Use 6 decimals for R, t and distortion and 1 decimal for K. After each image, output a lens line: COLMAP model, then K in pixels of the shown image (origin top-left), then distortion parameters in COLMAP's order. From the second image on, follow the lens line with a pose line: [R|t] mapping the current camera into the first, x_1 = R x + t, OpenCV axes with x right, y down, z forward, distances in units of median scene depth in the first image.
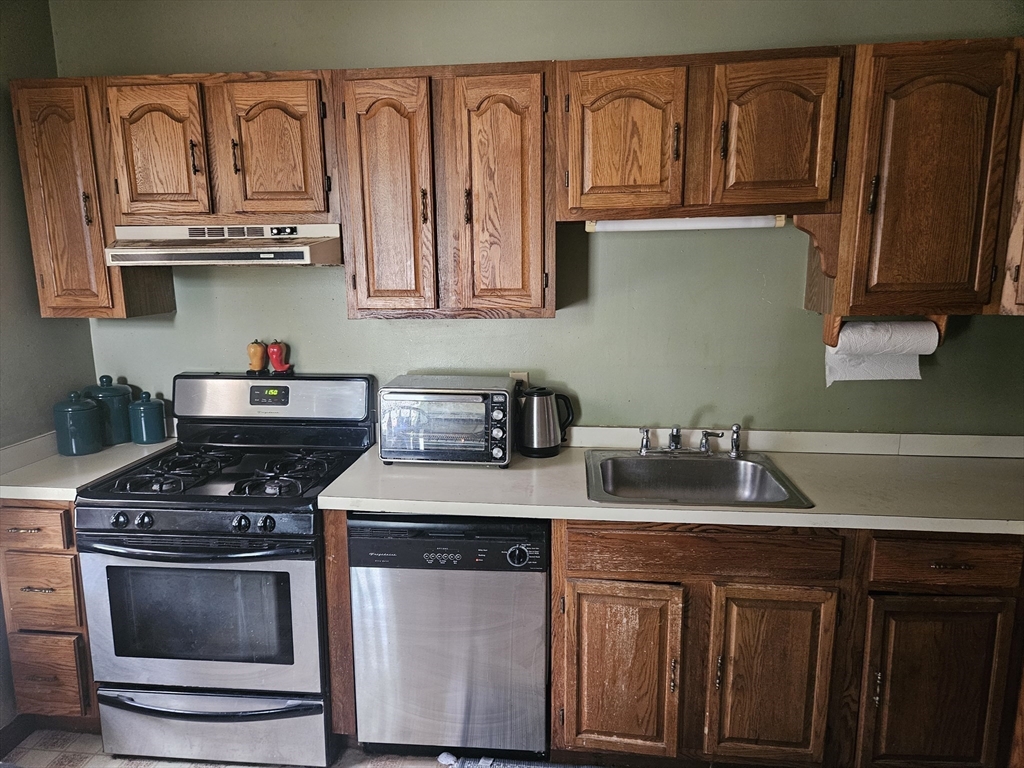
lens RADIAL K [[673.1, 0, 490.1], [0, 673.1, 391.9], [0, 0, 1]] dist [0.069903, -0.057034]
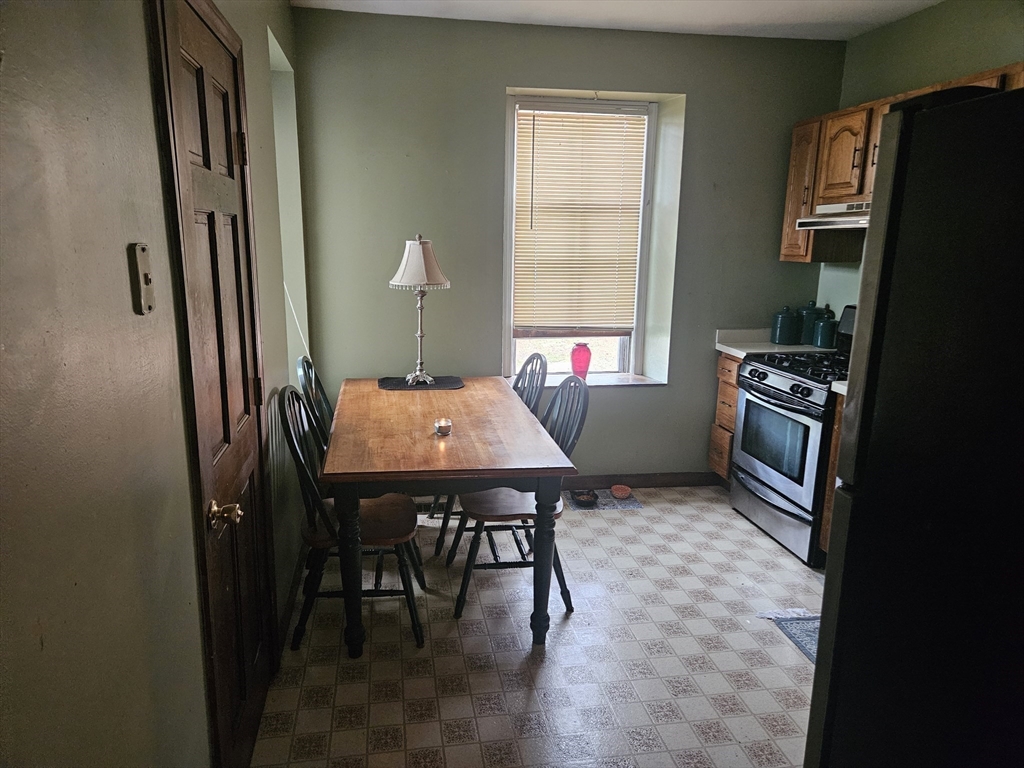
lens RADIAL K [[681.3, 0, 507.1], [0, 681.3, 381.9], [0, 0, 1]] dist [0.073760, -0.061116]
pose [[0.286013, 0.212569, -0.934350, 0.917602], [-0.190125, 0.968287, 0.162091, 0.039302], [0.939175, 0.131283, 0.317358, -0.163770]]
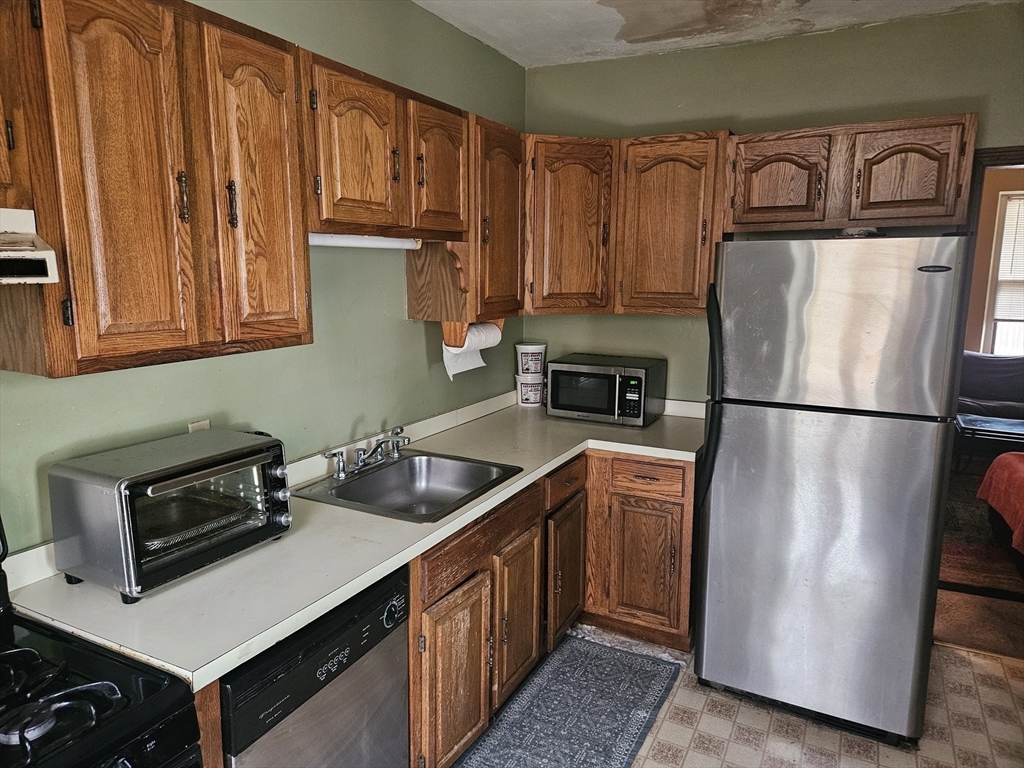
lens RADIAL K [[681.3, 0, 507.1], [0, 681.3, 381.9], [0, 0, 1]] dist [0.073760, -0.061116]
pose [[0.372451, -0.140188, 0.917403, -0.647219], [0.164817, 0.982803, 0.083269, -0.097582], [-0.913299, 0.120190, 0.389151, 0.460974]]
